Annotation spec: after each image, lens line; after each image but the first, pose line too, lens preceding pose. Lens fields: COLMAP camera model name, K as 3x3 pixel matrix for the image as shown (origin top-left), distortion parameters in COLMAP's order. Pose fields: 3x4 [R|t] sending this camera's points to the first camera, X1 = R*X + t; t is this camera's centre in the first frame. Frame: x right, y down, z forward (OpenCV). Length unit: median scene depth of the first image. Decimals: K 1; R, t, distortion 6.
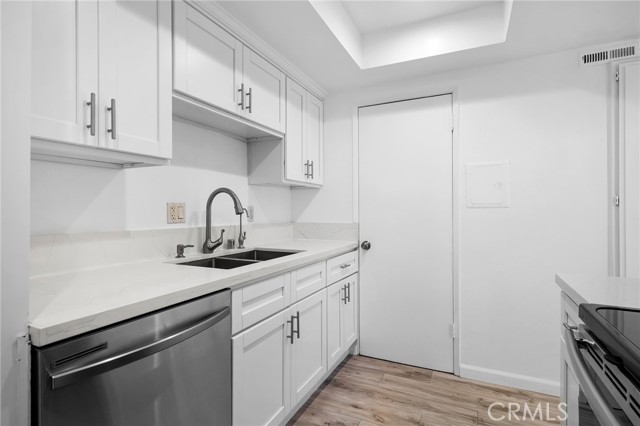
lens RADIAL K [[305.9, 0, 320.0], [0, 305.9, 213.0], [0, 0, 1]] dist [0.000942, 0.000048]
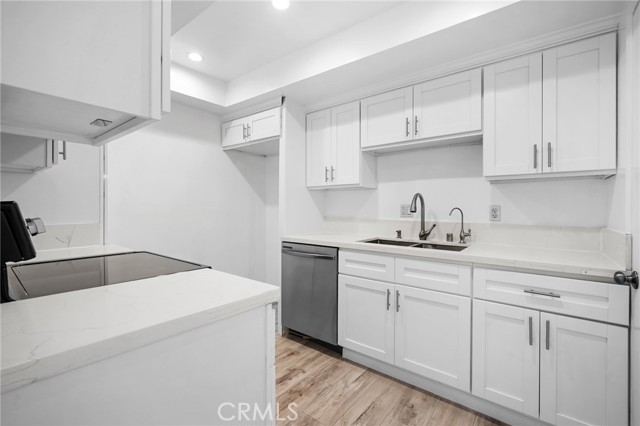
lens RADIAL K [[286.7, 0, 317.3], [0, 286.7, 206.8], [0, 0, 1]] dist [-0.000248, -0.000085]
pose [[-0.200990, -0.002909, -0.979589, 1.057909], [-0.008285, 0.999965, -0.001270, -0.015718], [0.979558, 0.007860, -0.201007, 0.840478]]
